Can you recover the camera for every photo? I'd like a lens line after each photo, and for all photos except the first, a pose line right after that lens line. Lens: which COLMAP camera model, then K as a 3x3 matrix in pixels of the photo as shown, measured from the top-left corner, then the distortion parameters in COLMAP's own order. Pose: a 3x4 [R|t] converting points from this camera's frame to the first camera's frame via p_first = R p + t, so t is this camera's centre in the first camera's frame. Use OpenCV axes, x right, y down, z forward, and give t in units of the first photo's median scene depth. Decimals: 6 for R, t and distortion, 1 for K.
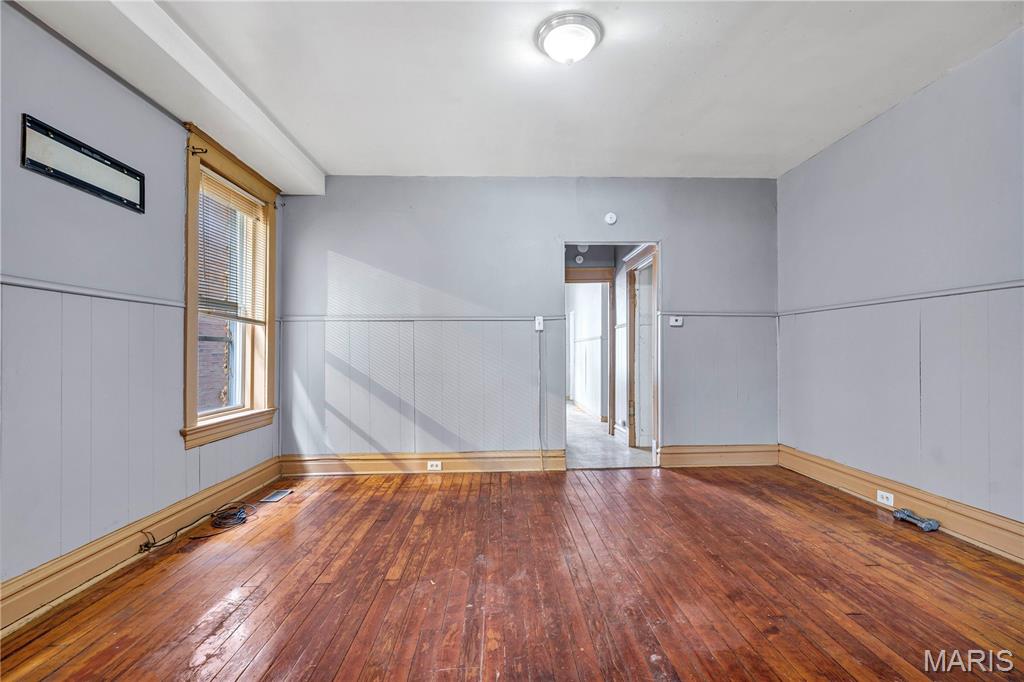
lens RADIAL K [[457.9, 0, 490.7], [0, 457.9, 346.3], [0, 0, 1]] dist [0.001345, 0.000638]
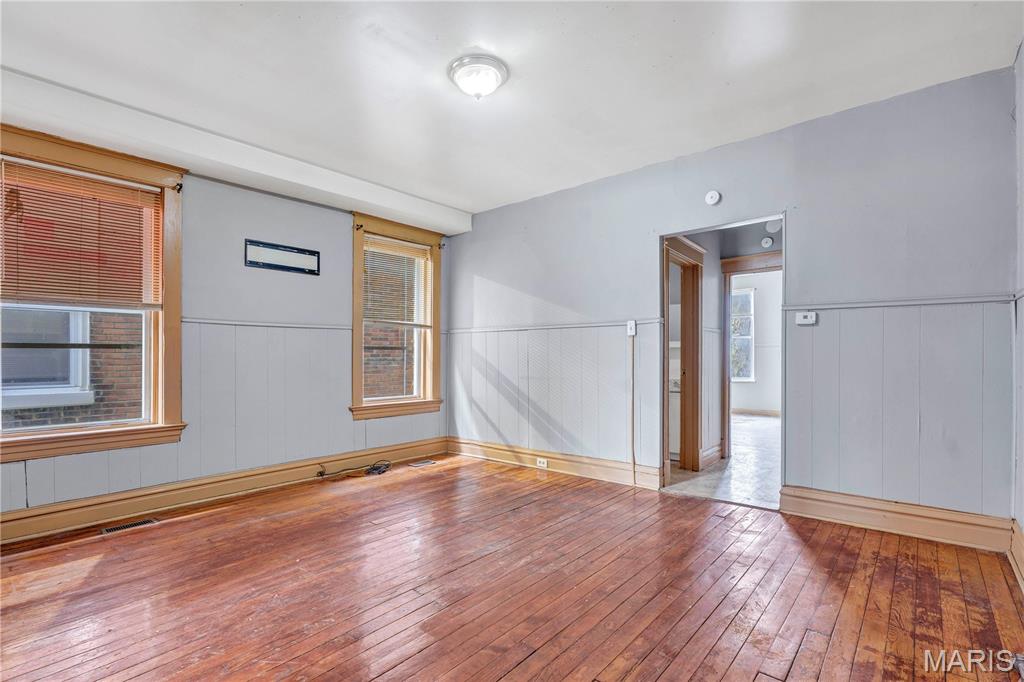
lens RADIAL K [[457.9, 0, 485.5], [0, 457.9, 353.7], [0, 0, 1]] dist [0.001345, 0.000638]
pose [[0.736153, -0.000871, -0.676815, 0.523118], [0.007150, 0.999953, 0.006490, -0.006339], [0.676777, -0.009617, 0.736125, 0.112519]]
